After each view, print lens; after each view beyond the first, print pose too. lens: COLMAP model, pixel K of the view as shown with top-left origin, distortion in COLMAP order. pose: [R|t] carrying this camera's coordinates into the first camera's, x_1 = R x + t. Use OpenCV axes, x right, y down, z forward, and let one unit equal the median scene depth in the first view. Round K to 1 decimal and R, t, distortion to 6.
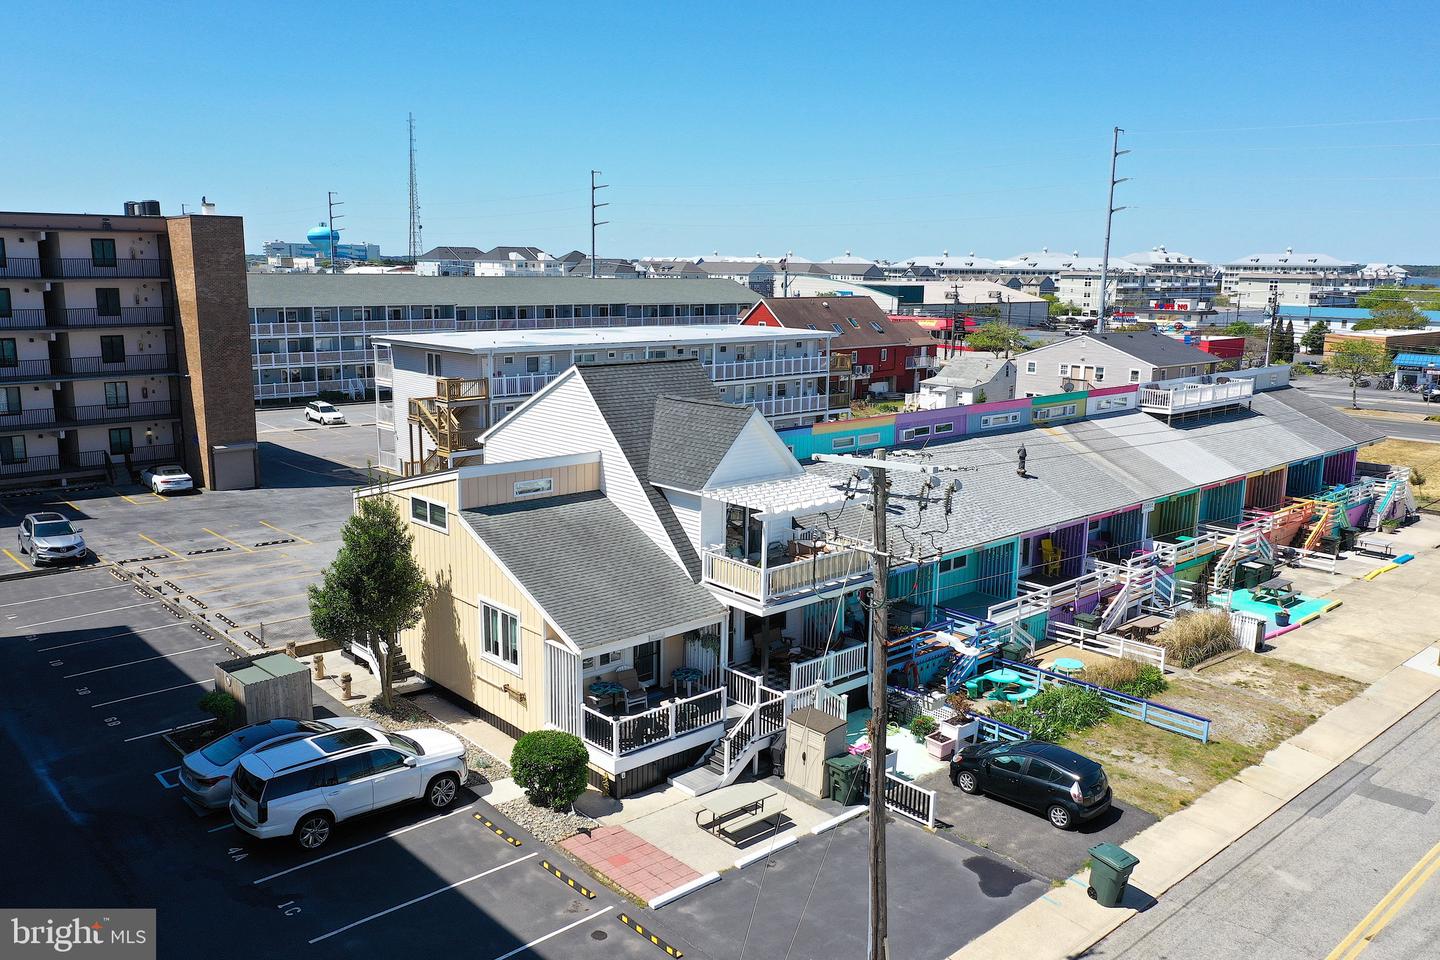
lens RADIAL K [[1142.2, 0, 724.0], [0, 1142.2, 481.5], [0, 0, 1]] dist [0.010473, -0.005541]
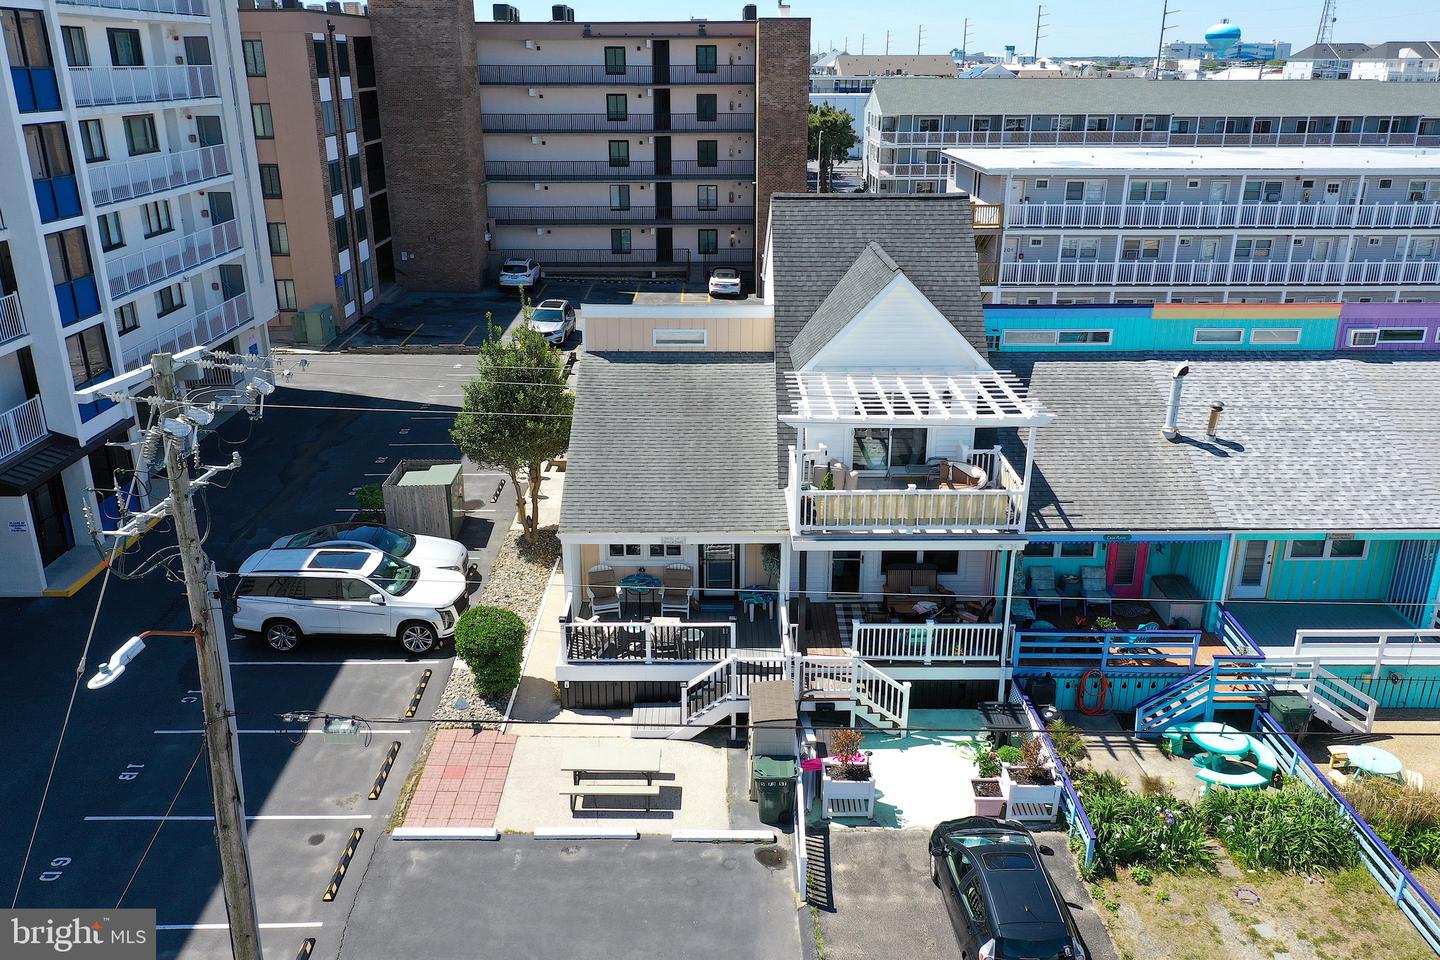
lens RADIAL K [[1142.2, 0, 722.2], [0, 1142.2, 479.8], [0, 0, 1]] dist [0.010473, -0.005541]
pose [[0.740019, 0.219375, -0.635804, 0.231061], [-0.116332, 0.972813, 0.200256, -0.036094], [0.662449, -0.074229, 0.745420, 0.199716]]
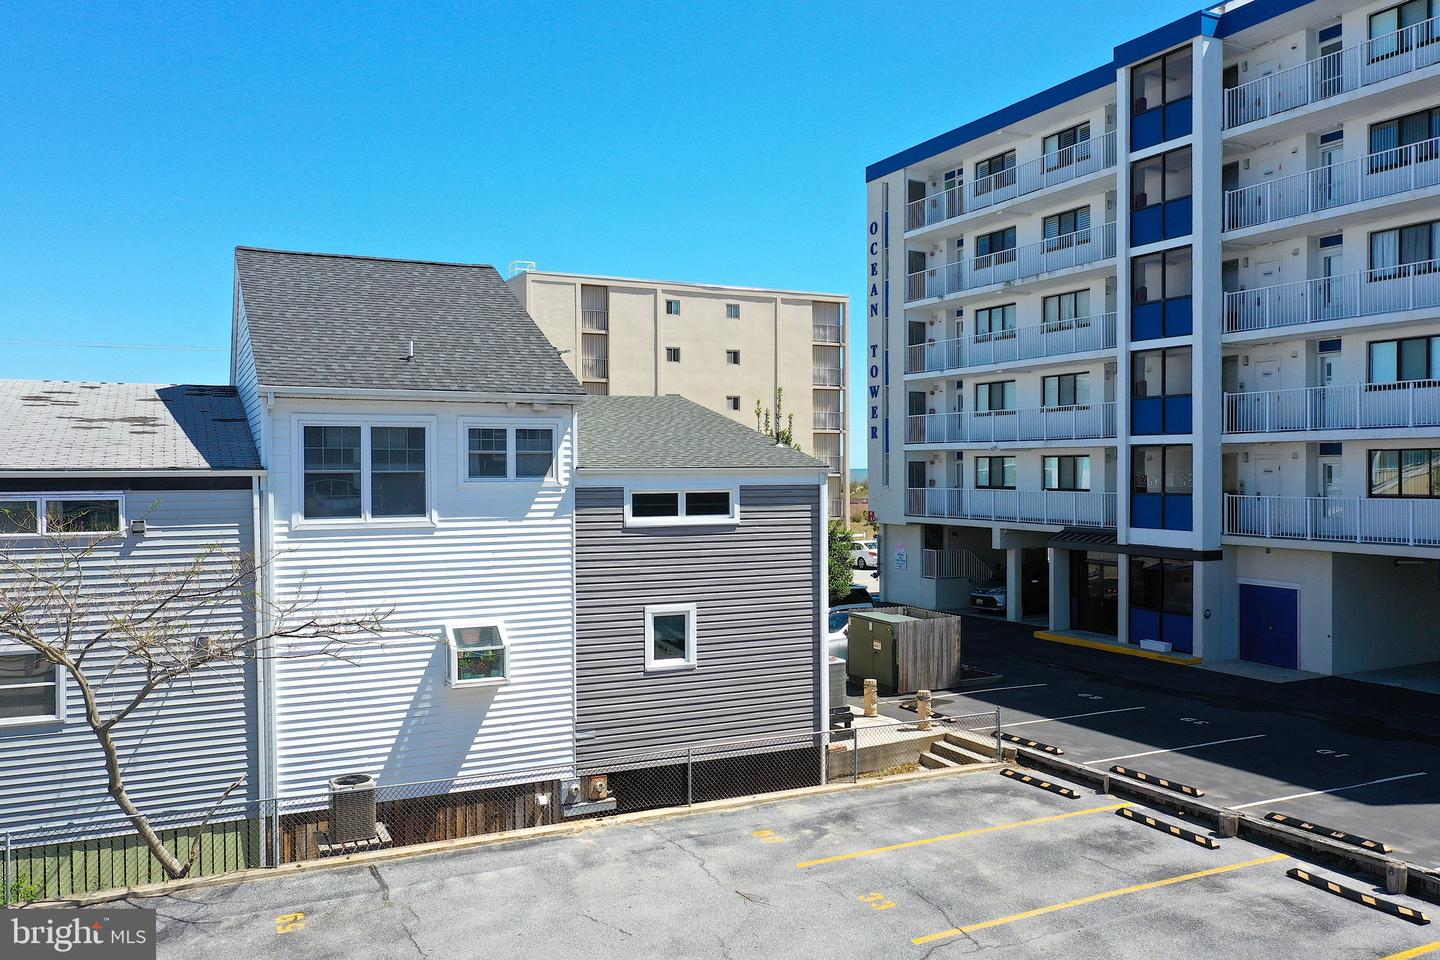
lens RADIAL K [[1142.2, 0, 719.4], [0, 1142.2, 477.6], [0, 0, 1]] dist [0.010473, -0.005541]
pose [[-0.959633, -0.009343, 0.281101, -0.255201], [0.047239, 0.979896, 0.193835, -0.060812], [-0.277261, 0.199290, -0.939899, 0.925015]]
